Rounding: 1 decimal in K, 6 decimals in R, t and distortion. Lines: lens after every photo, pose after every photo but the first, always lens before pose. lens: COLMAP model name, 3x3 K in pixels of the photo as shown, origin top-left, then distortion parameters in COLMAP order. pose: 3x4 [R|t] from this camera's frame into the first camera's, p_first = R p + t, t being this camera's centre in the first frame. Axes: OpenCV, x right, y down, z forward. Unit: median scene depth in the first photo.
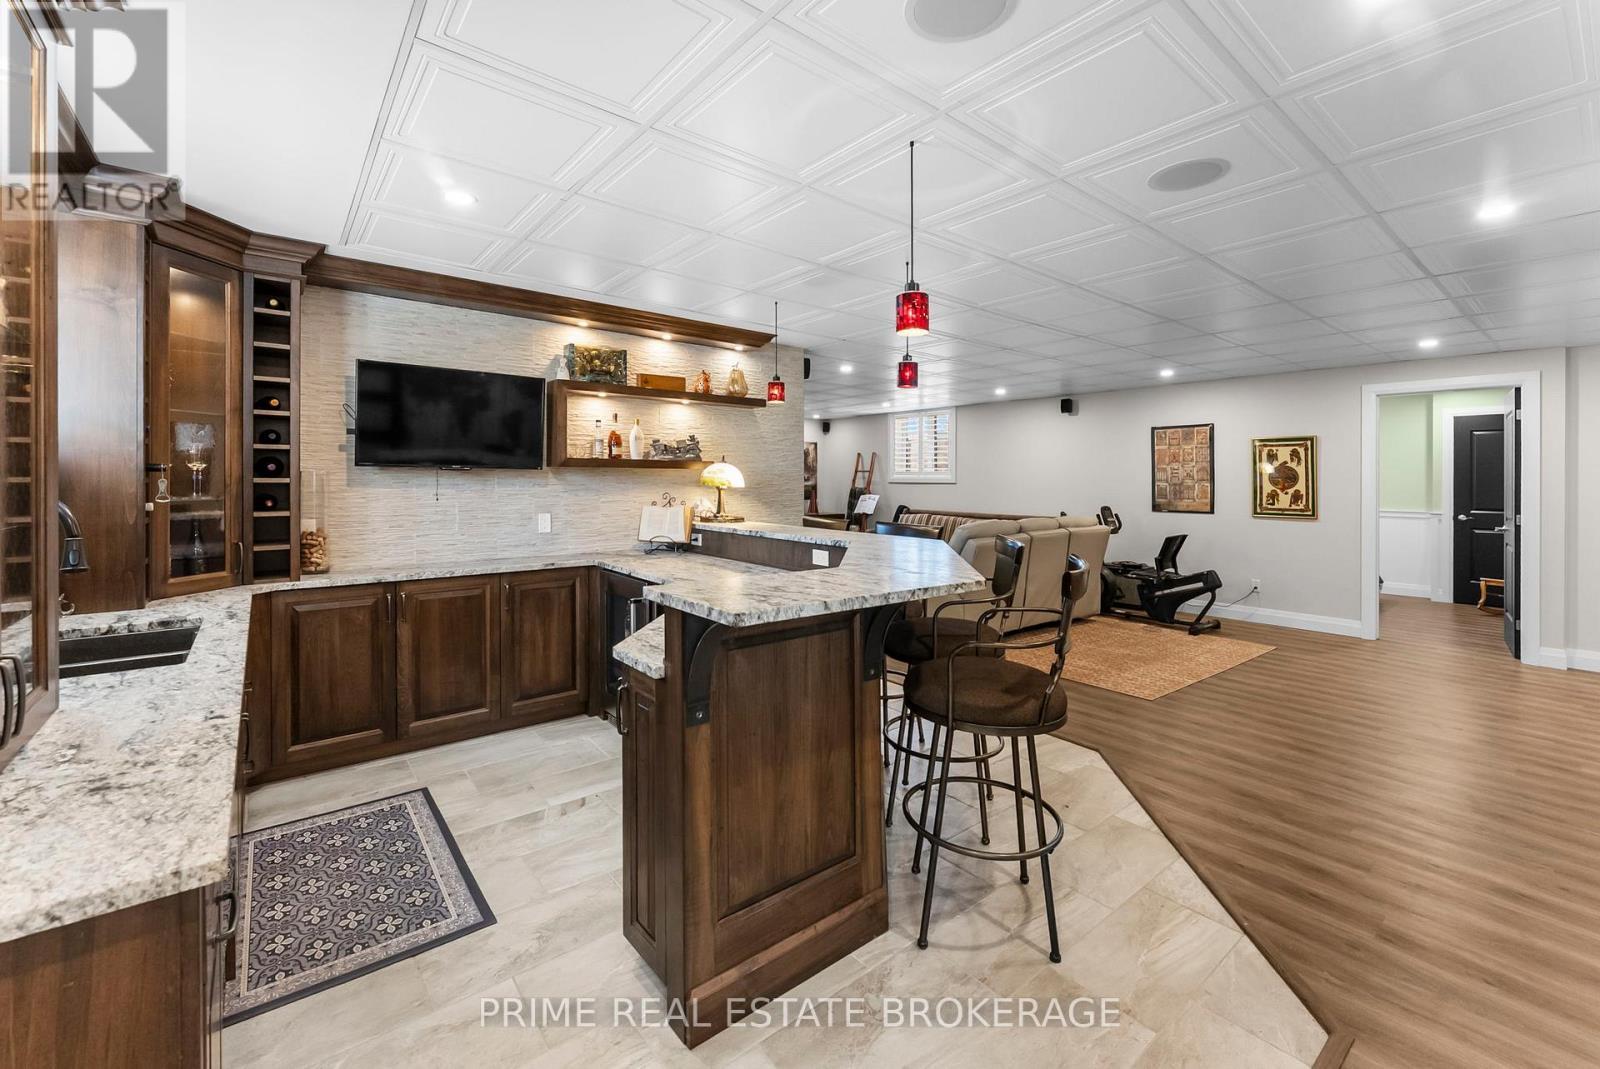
lens RADIAL K [[671.0, 0, 802.0], [0, 671.0, 475.9], [0, 0, 1]] dist [0.000269, -0.000010]
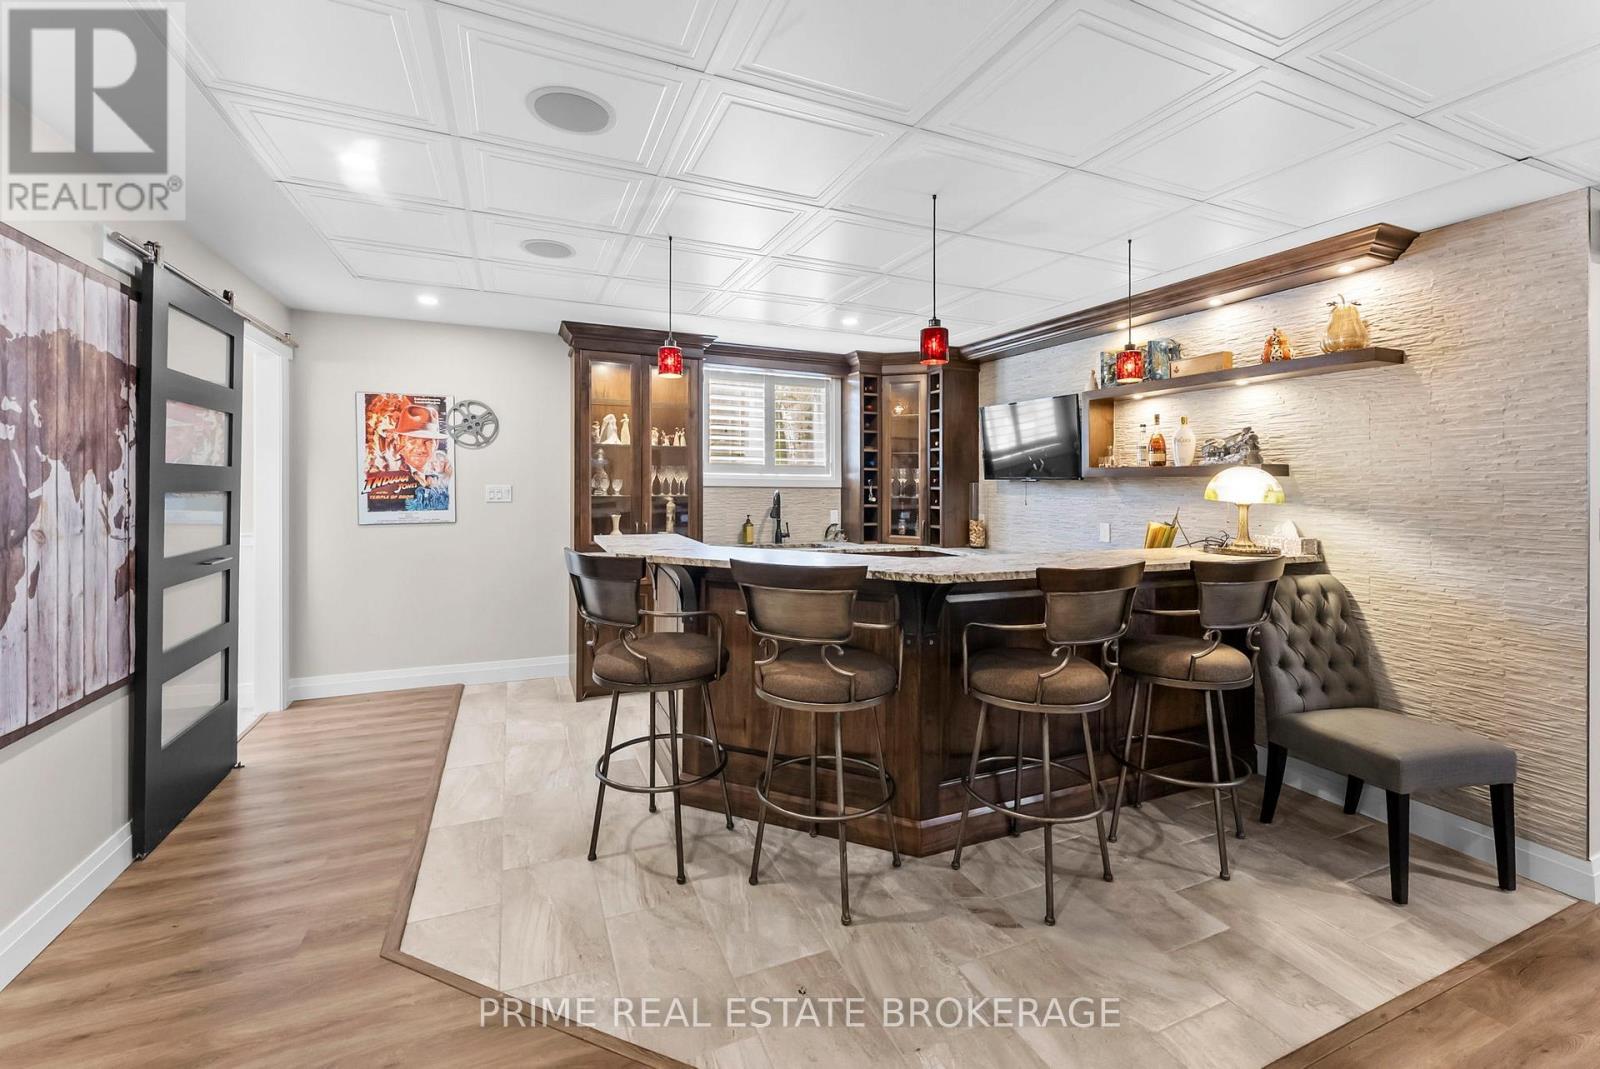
lens RADIAL K [[654.7, 0, 803.6], [0, 654.7, 516.0], [0, 0, 1]] dist [0.001446, 0.000060]
pose [[-0.264792, 0.040476, -0.963456, 0.716284], [-0.006048, 0.999029, 0.043632, 0.004872], [0.964287, 0.017380, -0.264290, 0.844732]]
